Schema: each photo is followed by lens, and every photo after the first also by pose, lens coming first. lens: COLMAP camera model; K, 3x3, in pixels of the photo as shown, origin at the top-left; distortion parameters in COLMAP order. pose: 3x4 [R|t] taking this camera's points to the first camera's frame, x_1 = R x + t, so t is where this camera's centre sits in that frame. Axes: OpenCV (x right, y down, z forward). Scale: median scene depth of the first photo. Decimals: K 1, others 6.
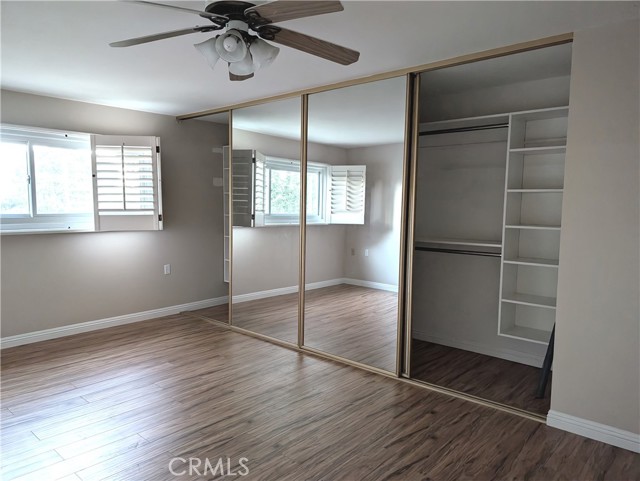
lens RADIAL K [[461.1, 0, 314.9], [0, 461.1, 244.9], [0, 0, 1]] dist [0.021713, -0.016857]
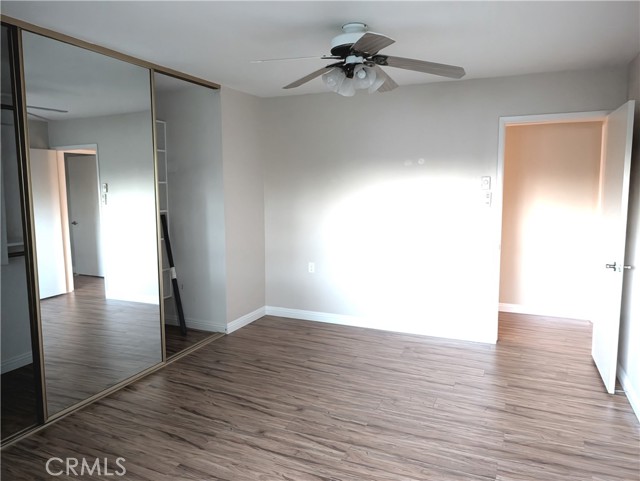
lens RADIAL K [[461.1, 0, 314.7], [0, 461.1, 237.1], [0, 0, 1]] dist [0.021713, -0.016857]
pose [[-0.295079, -0.115204, 0.948502, -0.922942], [0.096110, 0.984091, 0.149427, -0.123414], [-0.950627, 0.135254, -0.279313, 1.004742]]
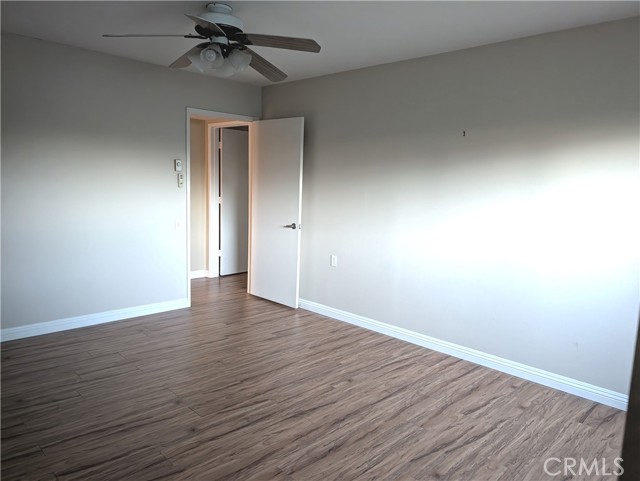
lens RADIAL K [[461.1, 0, 318.6], [0, 461.1, 241.6], [0, 0, 1]] dist [0.021713, -0.016857]
pose [[-0.996776, -0.051238, 0.061740, -0.370119], [-0.036056, 0.973509, 0.225787, -0.142666], [-0.071673, 0.222833, -0.972218, 1.576969]]
